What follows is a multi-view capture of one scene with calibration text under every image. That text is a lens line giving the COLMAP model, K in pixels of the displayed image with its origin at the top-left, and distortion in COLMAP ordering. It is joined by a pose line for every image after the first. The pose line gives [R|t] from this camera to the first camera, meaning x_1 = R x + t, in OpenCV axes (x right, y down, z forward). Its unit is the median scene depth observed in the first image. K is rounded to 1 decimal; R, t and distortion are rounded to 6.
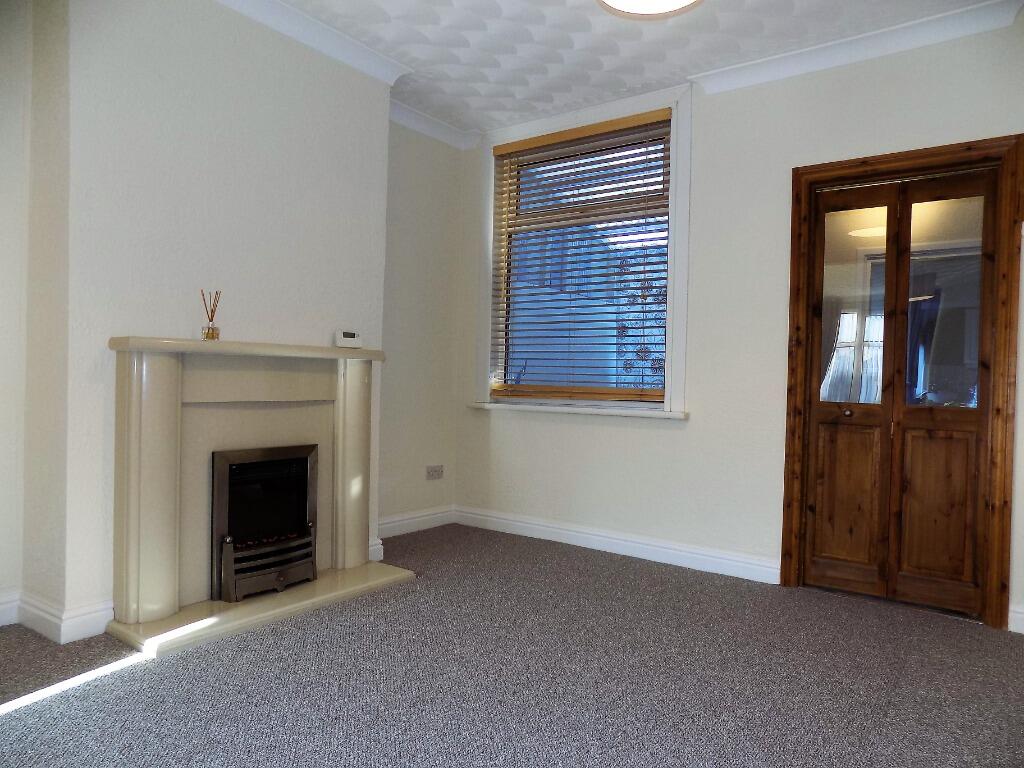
lens RADIAL K [[687.8, 0, 516.2], [0, 687.8, 388.7], [0, 0, 1]] dist [-0.019368, 0.026614]
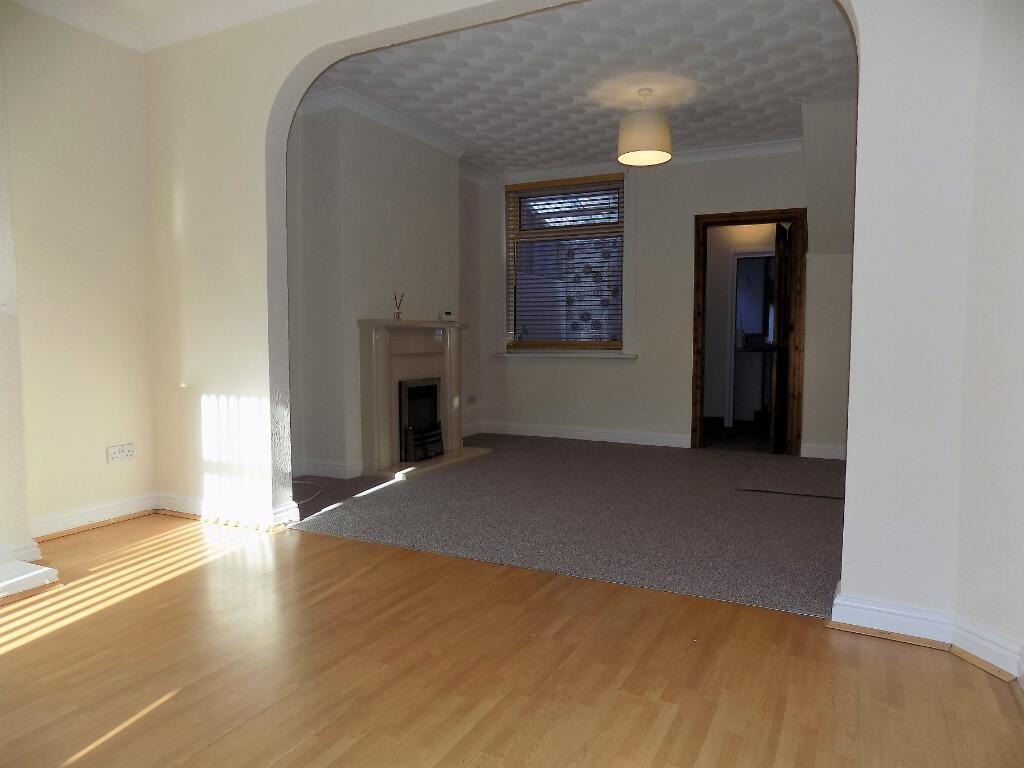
lens RADIAL K [[687.8, 0, 509.0], [0, 687.8, 381.0], [0, 0, 1]] dist [-0.019368, 0.026614]
pose [[0.987089, -0.032255, 0.156892, -0.366575], [0.024332, 0.998342, 0.052162, 0.003368], [-0.158314, -0.047671, 0.986237, -0.702968]]
